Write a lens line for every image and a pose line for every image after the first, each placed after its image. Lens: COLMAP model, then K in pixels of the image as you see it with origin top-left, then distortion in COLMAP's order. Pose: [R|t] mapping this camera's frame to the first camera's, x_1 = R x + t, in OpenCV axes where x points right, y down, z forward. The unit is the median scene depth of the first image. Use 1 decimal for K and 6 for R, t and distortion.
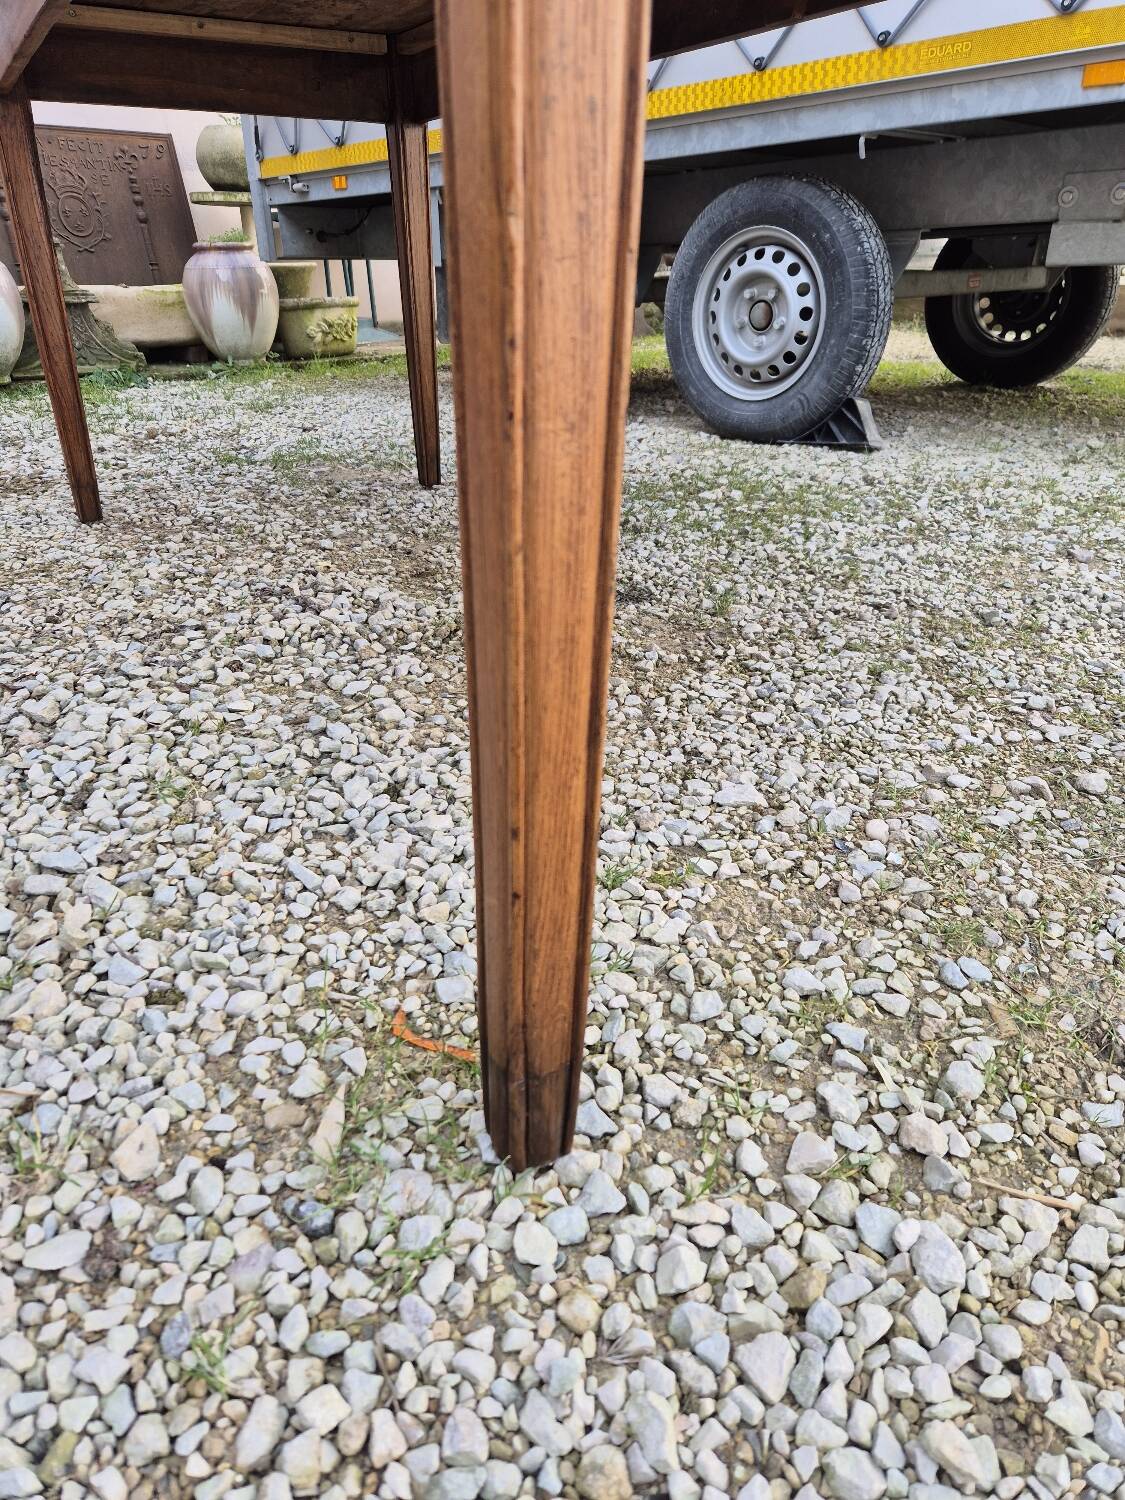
lens RADIAL K [[1009.5, 0, 561.8], [0, 1009.5, 748.5], [0, 0, 1]] dist [0.076453, -0.068607]
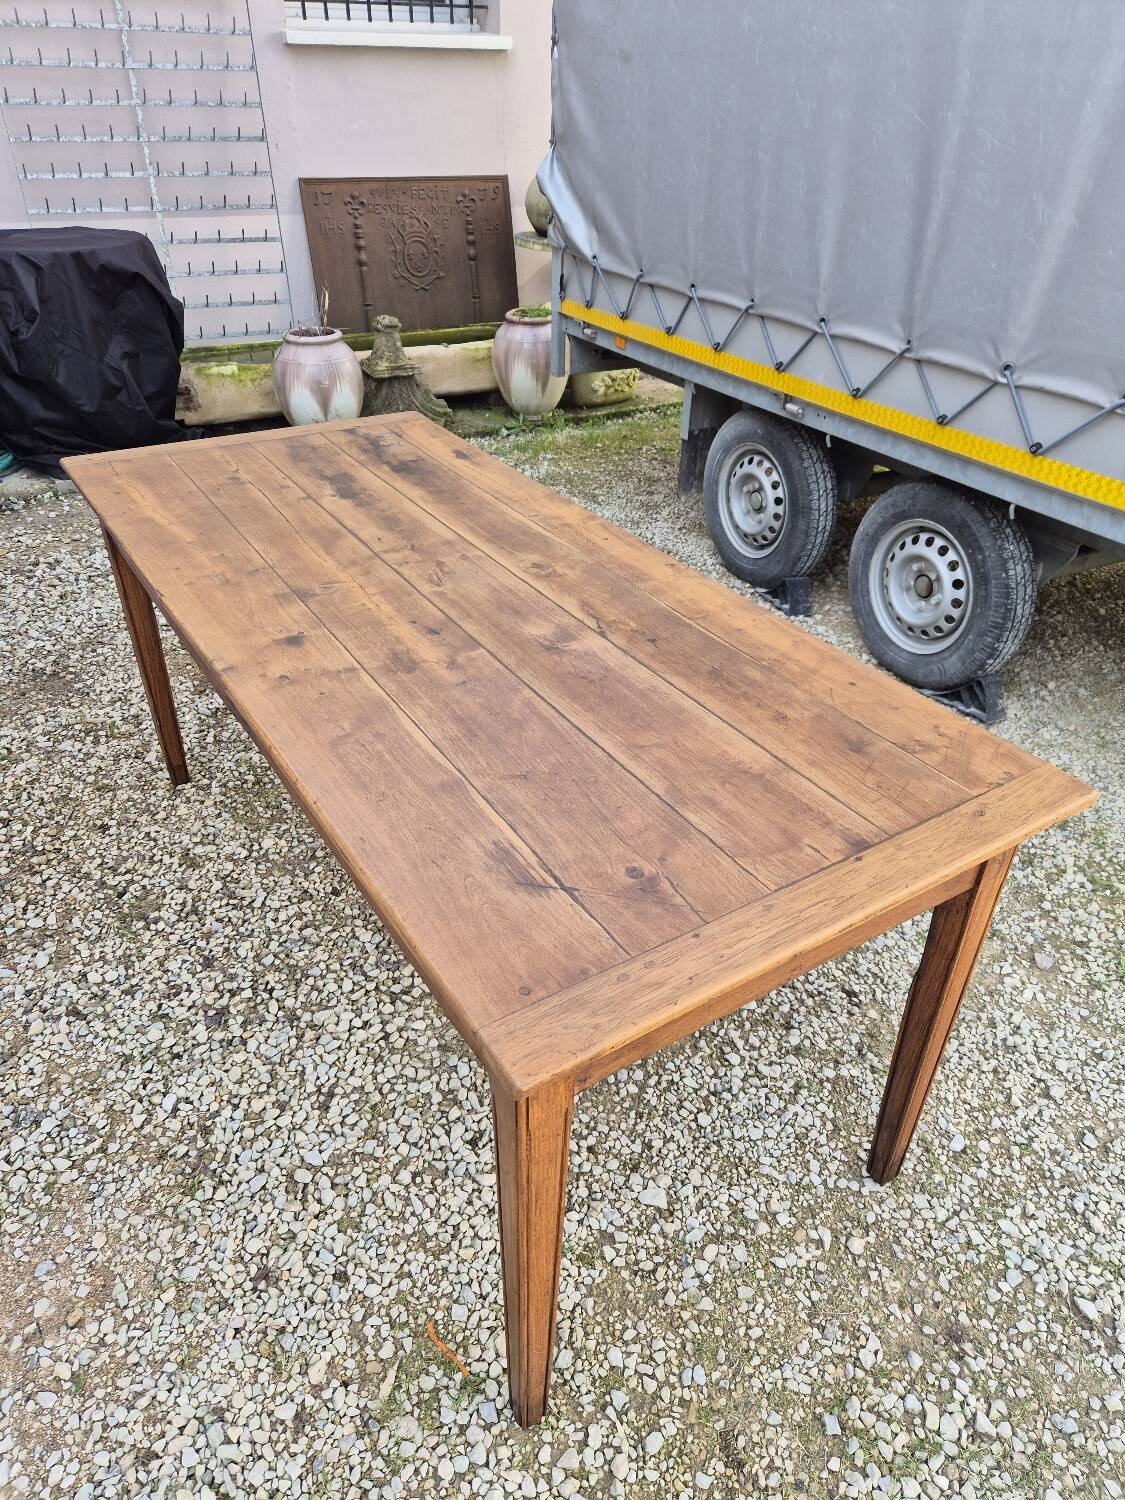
lens RADIAL K [[1009.3, 0, 571.2], [0, 1009.3, 757.9], [0, 0, 1]] dist [0.077024, -0.067796]
pose [[0.956350, 0.193508, -0.218971, 0.311364], [-0.160007, 0.973778, 0.161720, -1.089426], [0.244523, -0.119624, 0.962236, -0.770093]]
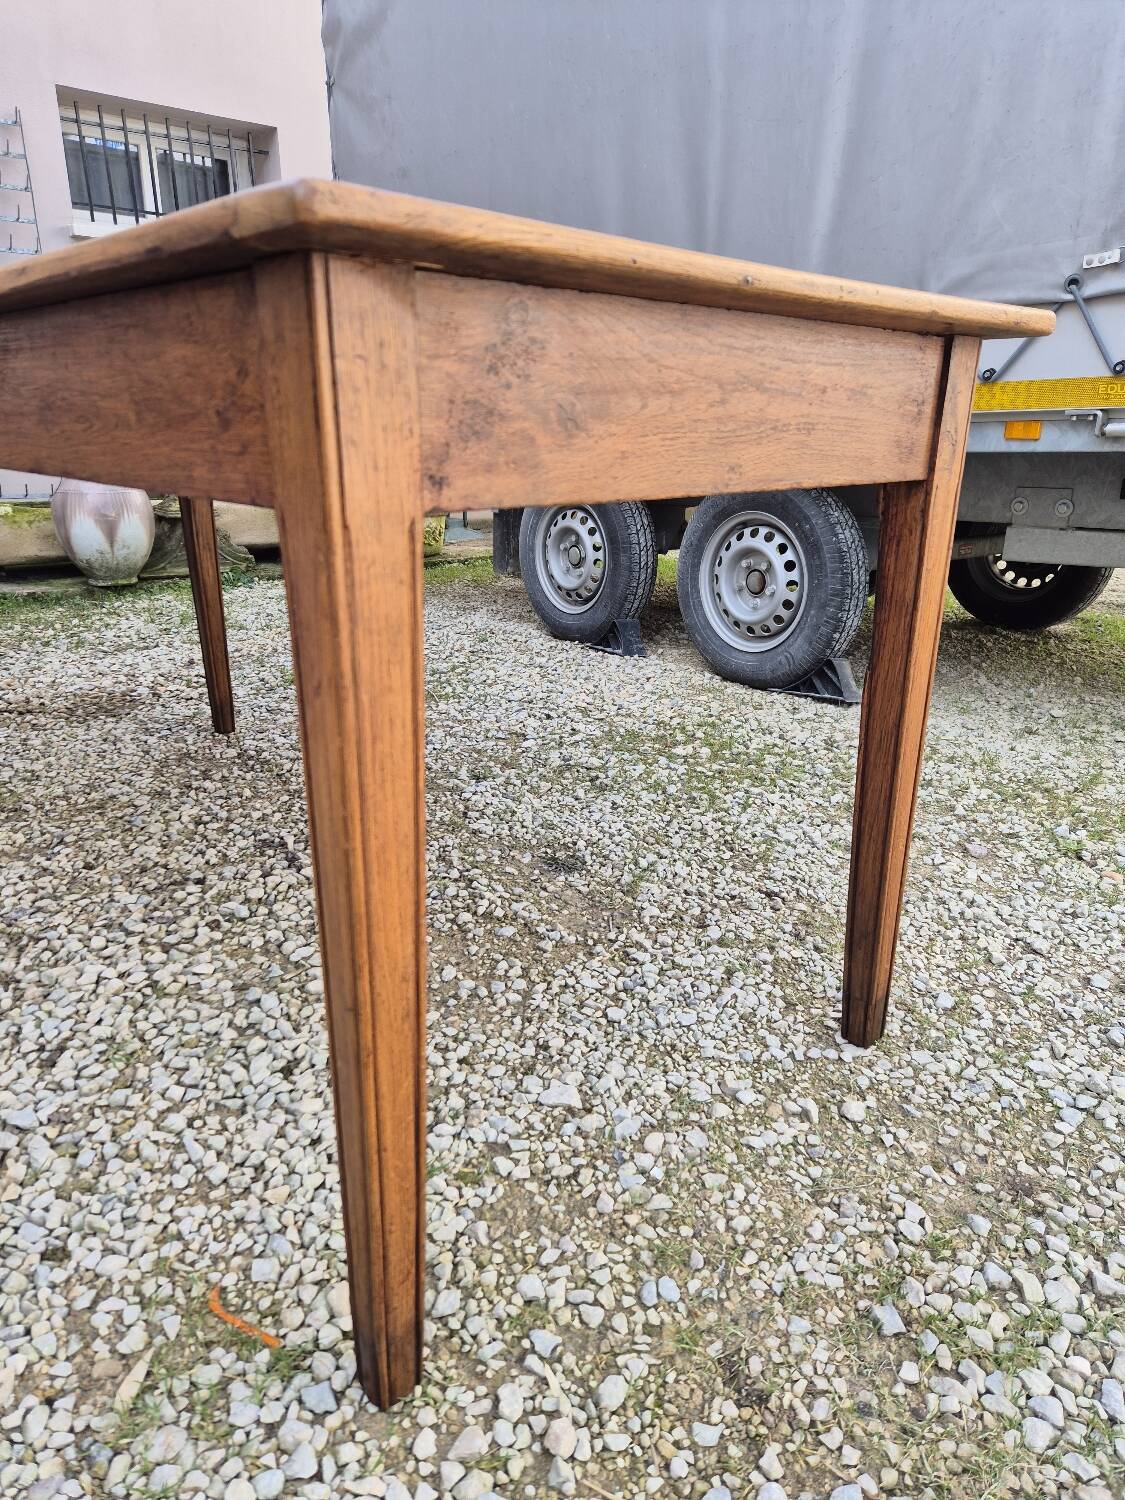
lens RADIAL K [[1002.4, 0, 563.0], [0, 1002.4, 745.7], [0, 0, 1]] dist [0.081282, -0.068818]
pose [[0.993890, 0.055161, -0.095604, 0.300517], [-0.068042, 0.988206, -0.137186, -0.227644], [0.086910, 0.142853, 0.985921, -0.304907]]
